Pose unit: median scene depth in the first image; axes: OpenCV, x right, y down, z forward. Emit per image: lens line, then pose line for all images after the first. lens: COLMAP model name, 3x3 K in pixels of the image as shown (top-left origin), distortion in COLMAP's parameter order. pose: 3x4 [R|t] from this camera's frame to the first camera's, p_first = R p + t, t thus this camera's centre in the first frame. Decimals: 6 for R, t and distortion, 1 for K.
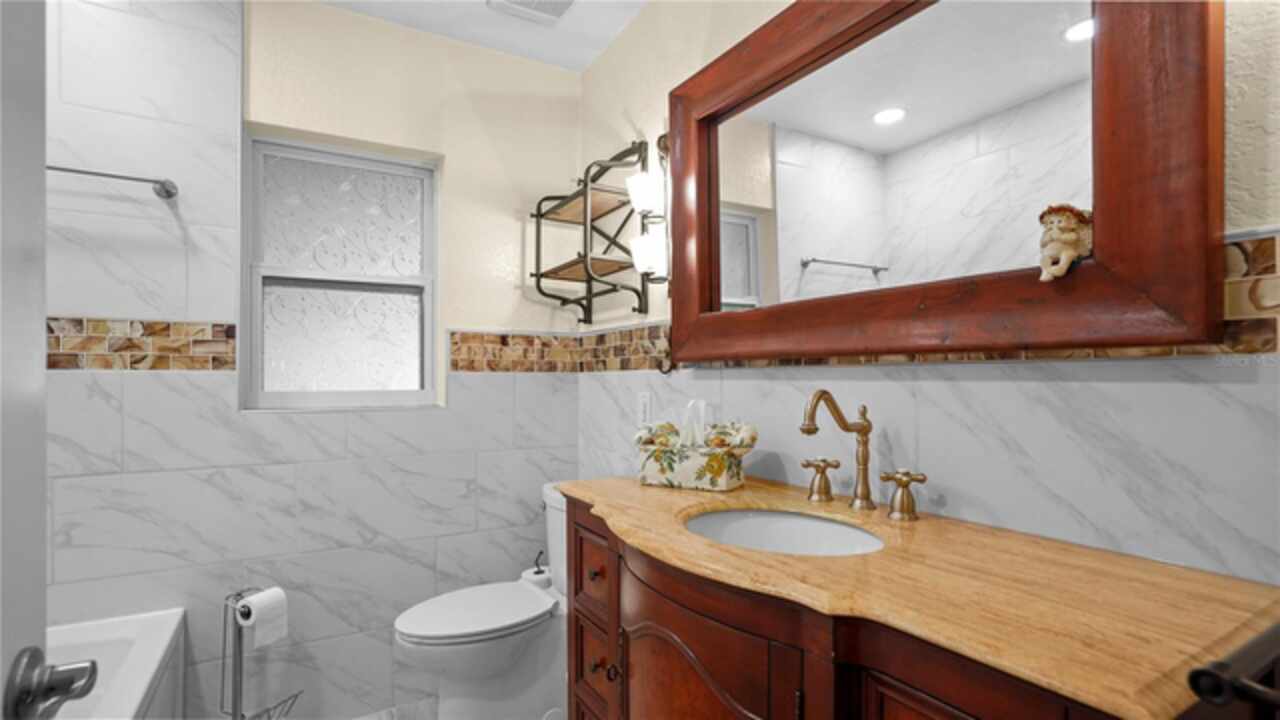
lens RADIAL K [[612.3, 0, 644.2], [0, 612.3, 375.6], [0, 0, 1]] dist [-0.033979, 0.016859]
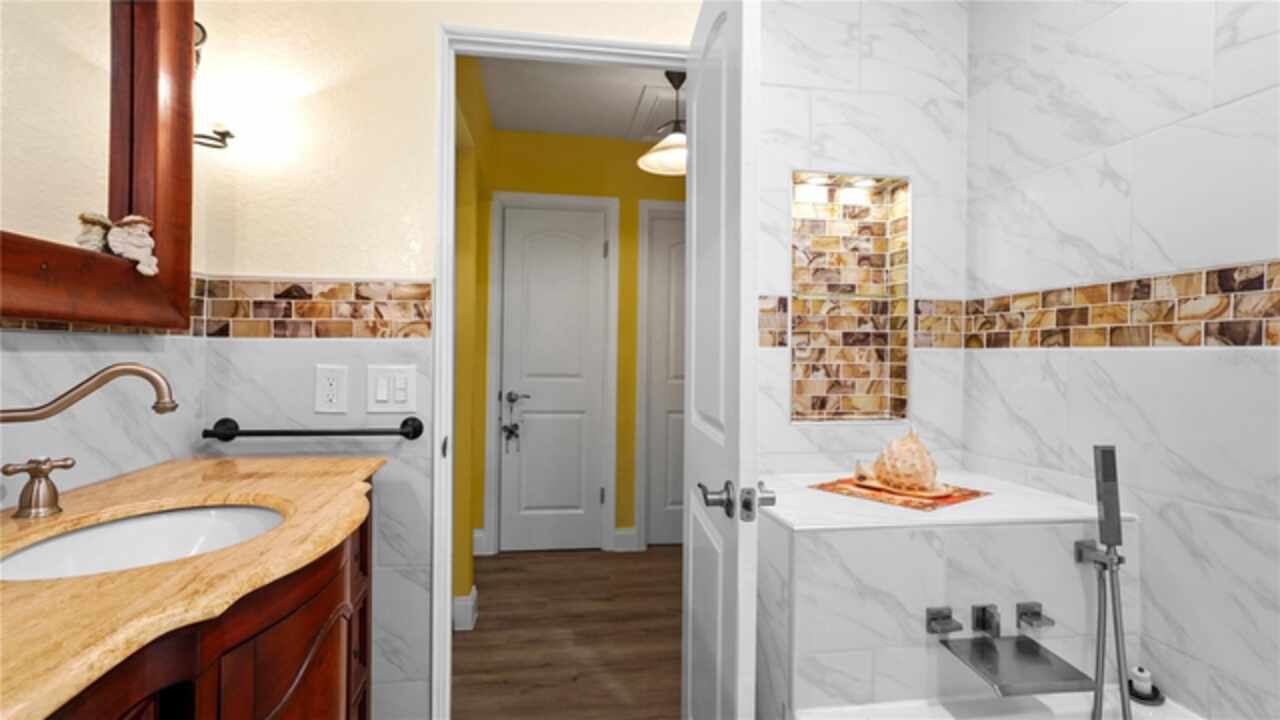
lens RADIAL K [[612.3, 0, 644.2], [0, 612.3, 375.6], [0, 0, 1]] dist [-0.033979, 0.016859]
pose [[-0.944582, -0.022030, 0.327537, -0.683165], [-0.009892, 0.999203, 0.038680, 0.000728], [-0.328128, 0.033296, -0.944046, 1.649037]]
